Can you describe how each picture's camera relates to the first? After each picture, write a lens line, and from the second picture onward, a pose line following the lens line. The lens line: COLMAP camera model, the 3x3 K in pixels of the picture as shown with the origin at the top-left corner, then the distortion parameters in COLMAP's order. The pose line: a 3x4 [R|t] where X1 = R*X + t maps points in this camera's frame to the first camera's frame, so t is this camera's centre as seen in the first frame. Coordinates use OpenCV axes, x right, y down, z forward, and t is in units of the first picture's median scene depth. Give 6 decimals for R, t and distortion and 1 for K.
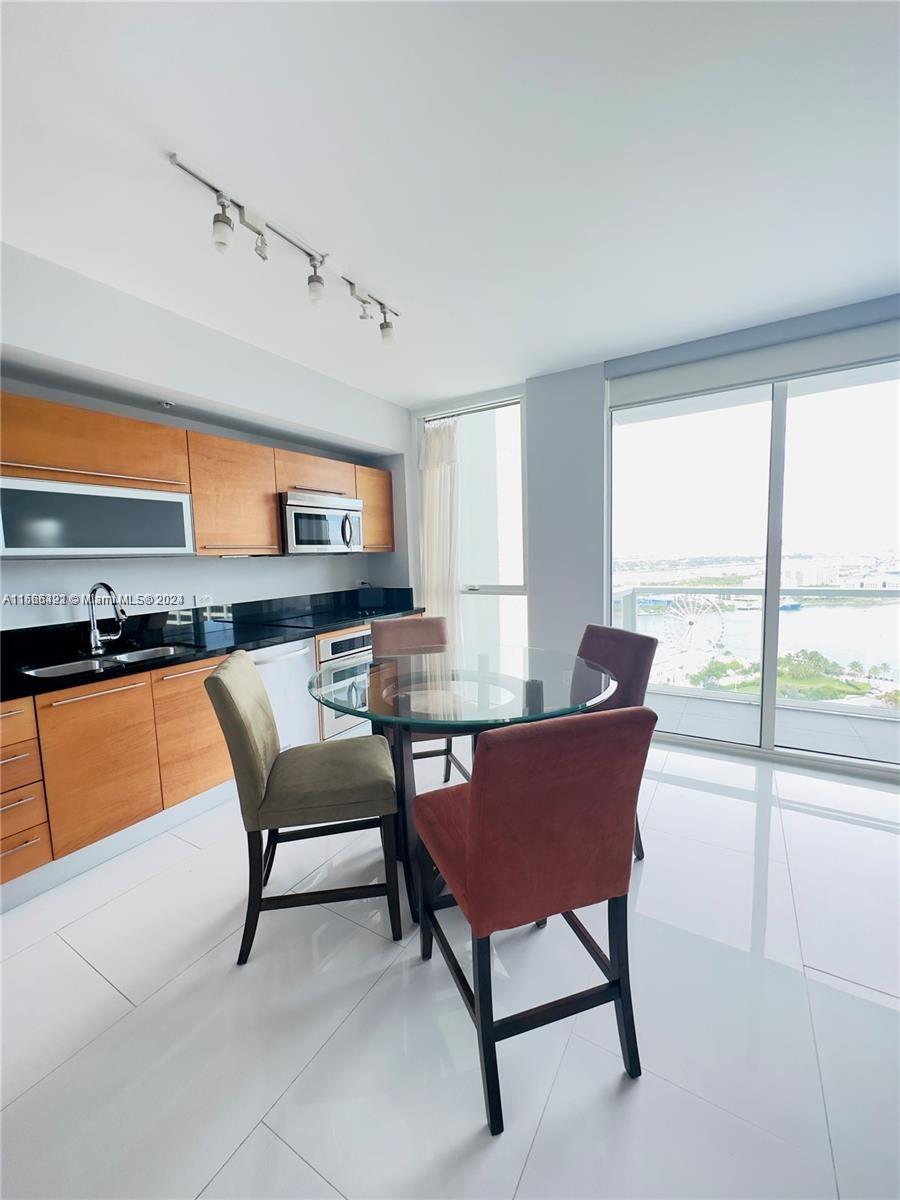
lens RADIAL K [[476.8, 0, 455.4], [0, 476.8, 603.4], [0, 0, 1]] dist [0.003515, 0.000291]
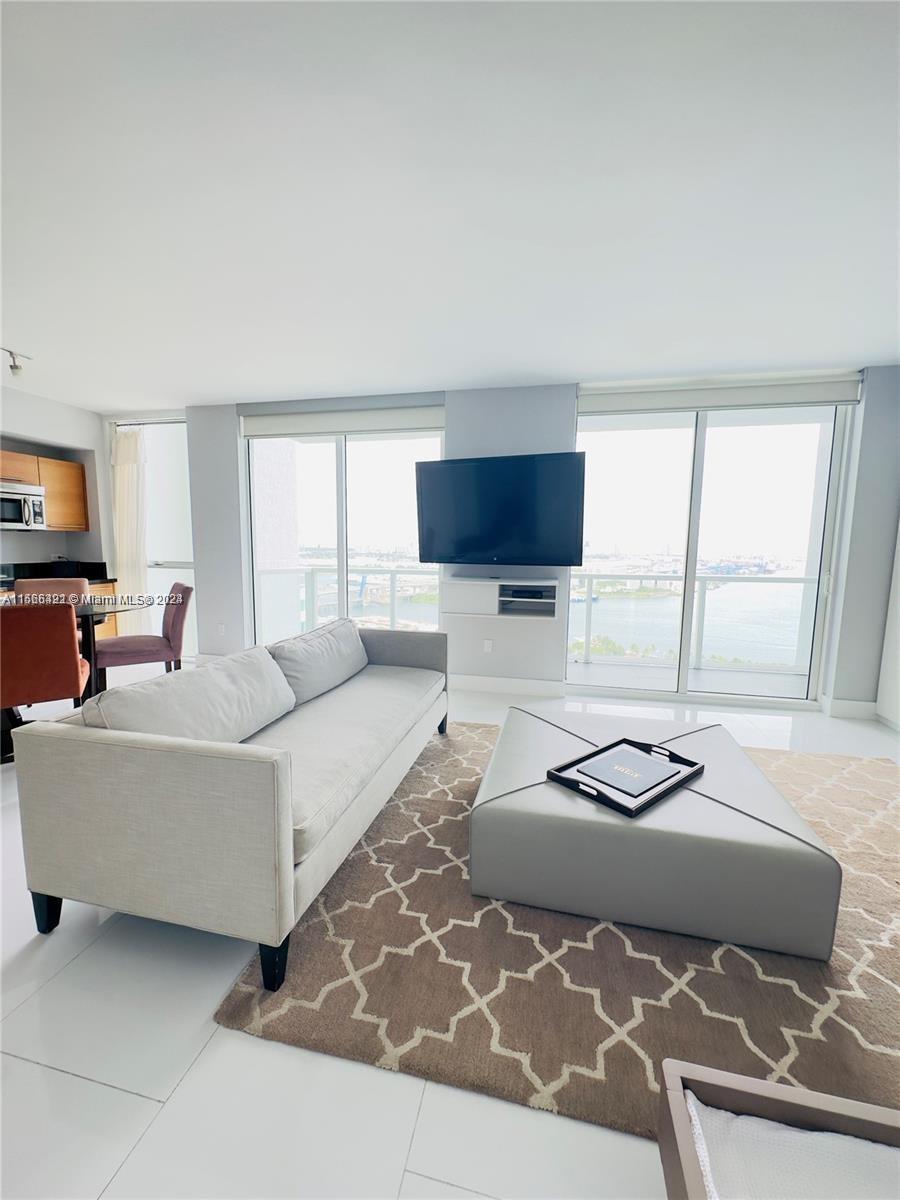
lens RADIAL K [[476.8, 0, 447.7], [0, 476.8, 604.7], [0, 0, 1]] dist [0.003515, 0.000291]
pose [[0.951096, 0.000633, 0.308894, 0.370339], [-0.006825, 0.999797, 0.018965, 0.047805], [-0.308820, -0.020146, 0.950907, -0.438290]]
